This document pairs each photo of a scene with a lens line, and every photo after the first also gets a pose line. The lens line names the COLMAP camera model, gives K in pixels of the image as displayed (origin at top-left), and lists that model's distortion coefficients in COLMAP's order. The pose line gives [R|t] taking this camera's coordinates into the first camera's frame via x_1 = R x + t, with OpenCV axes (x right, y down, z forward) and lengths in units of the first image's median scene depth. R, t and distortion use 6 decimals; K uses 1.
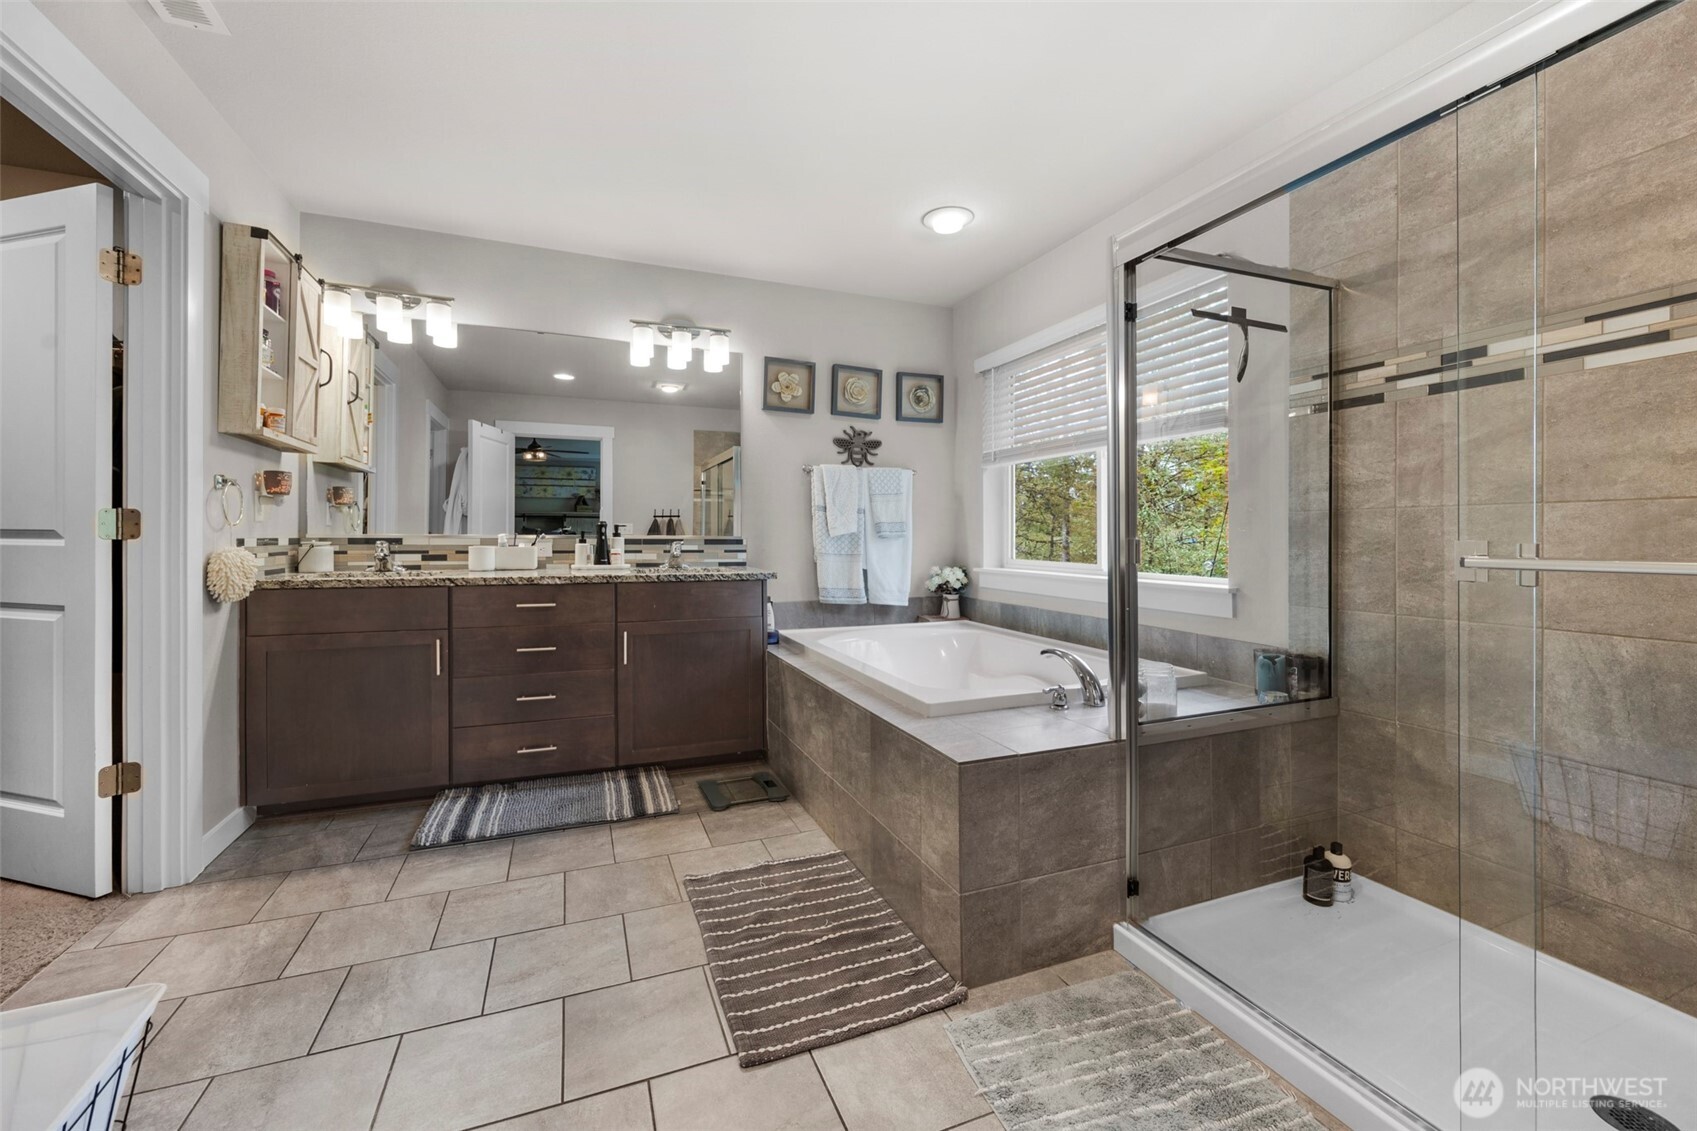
lens RADIAL K [[678.0, 0, 857.1], [0, 678.0, 539.8], [0, 0, 1]] dist [-0.000693, -0.000094]
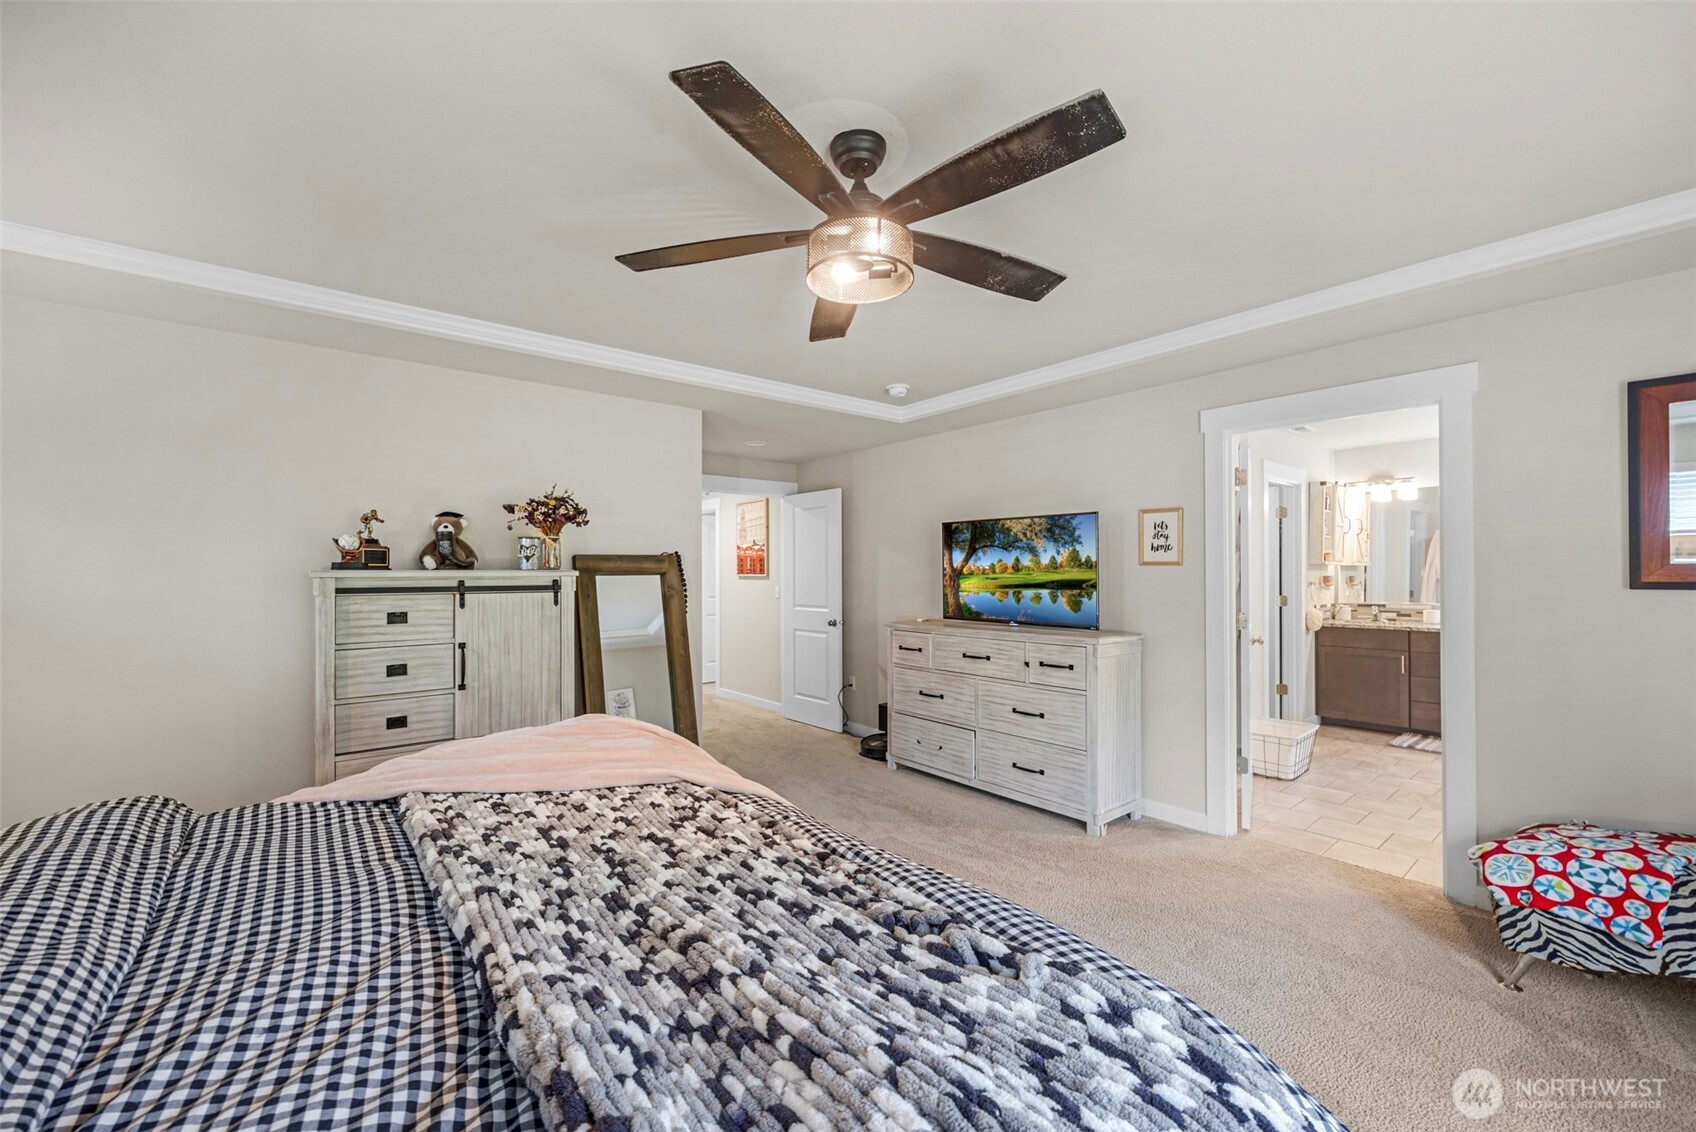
lens RADIAL K [[677.6, 0, 853.3], [0, 677.6, 575.8], [0, 0, 1]] dist [-0.000693, -0.000094]
pose [[0.295425, -0.006215, -0.955346, 0.831065], [0.000555, 0.999980, -0.006334, -0.083418], [0.955366, 0.001341, 0.295423, -1.168776]]
